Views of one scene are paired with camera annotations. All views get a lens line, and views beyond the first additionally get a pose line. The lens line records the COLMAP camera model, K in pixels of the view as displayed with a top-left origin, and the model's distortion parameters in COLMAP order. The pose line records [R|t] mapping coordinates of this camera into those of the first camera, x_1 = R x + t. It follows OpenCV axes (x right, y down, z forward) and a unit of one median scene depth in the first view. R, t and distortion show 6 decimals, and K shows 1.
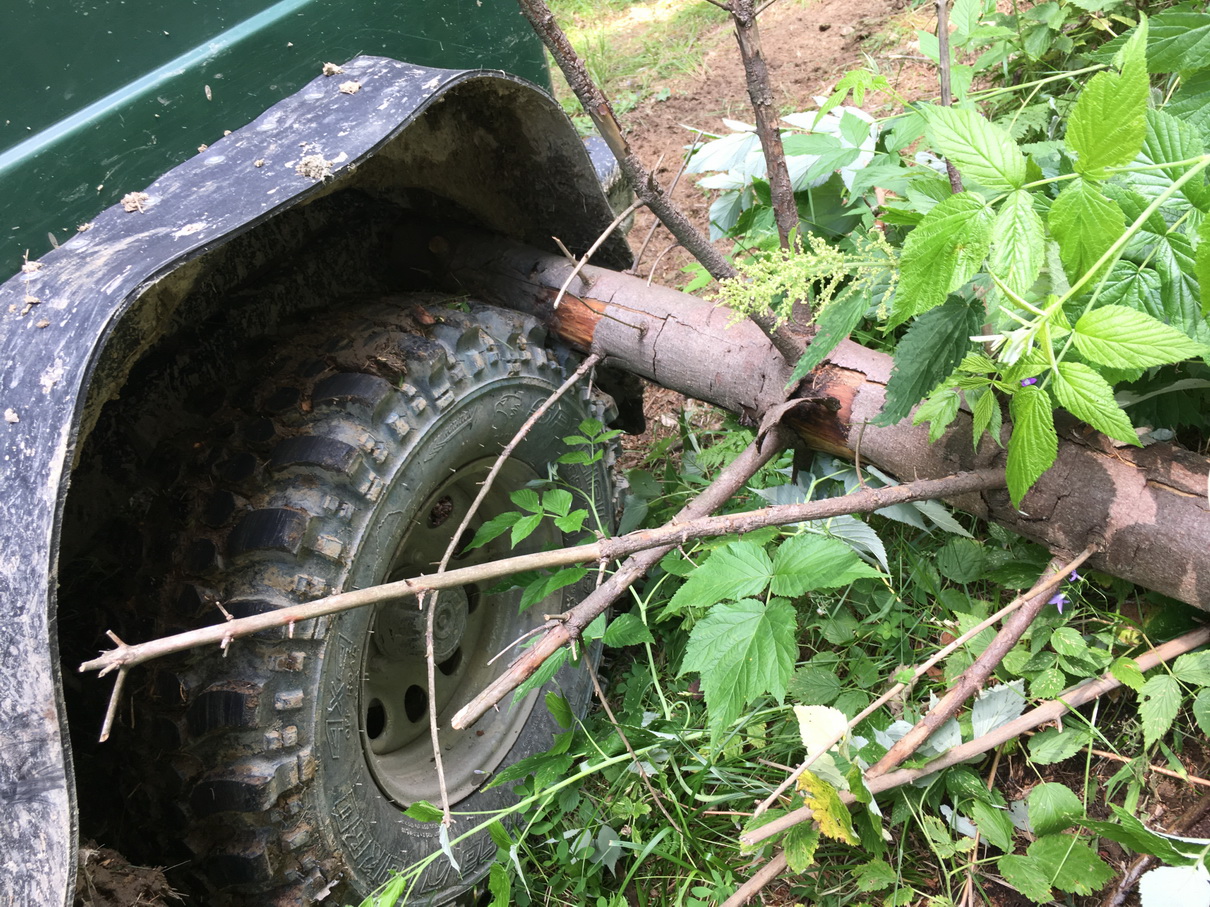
lens RADIAL K [[1009.9, 0, 605.0], [0, 1009.9, 453.5], [0, 0, 1]] dist [-0.011163, -0.005030]
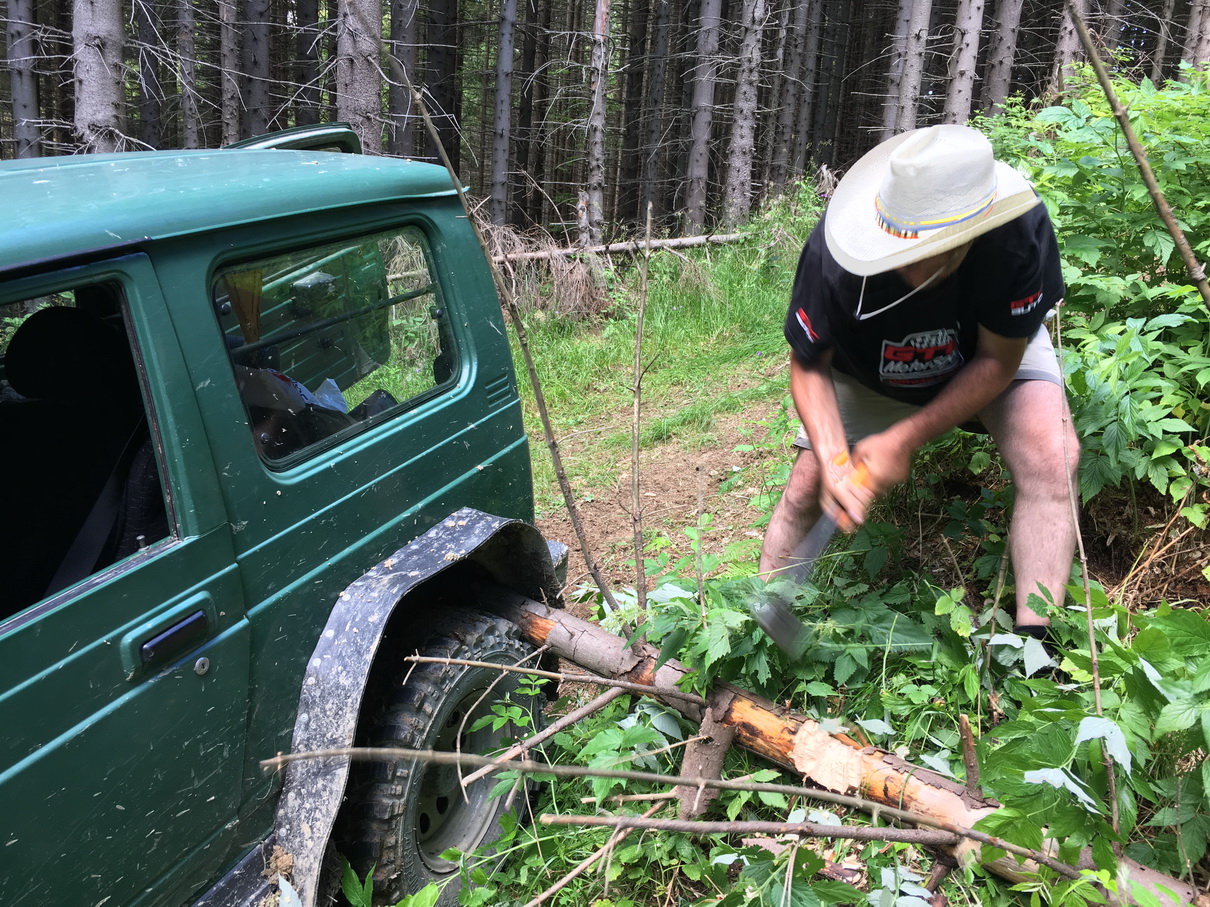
lens RADIAL K [[1009.9, 0, 605.0], [0, 1009.9, 453.5], [0, 0, 1]] dist [-0.011163, -0.005030]
pose [[0.989917, 0.124307, 0.067912, -0.094732], [-0.093969, 0.935061, -0.341804, 0.296792], [-0.105990, 0.331976, 0.937314, -1.425286]]
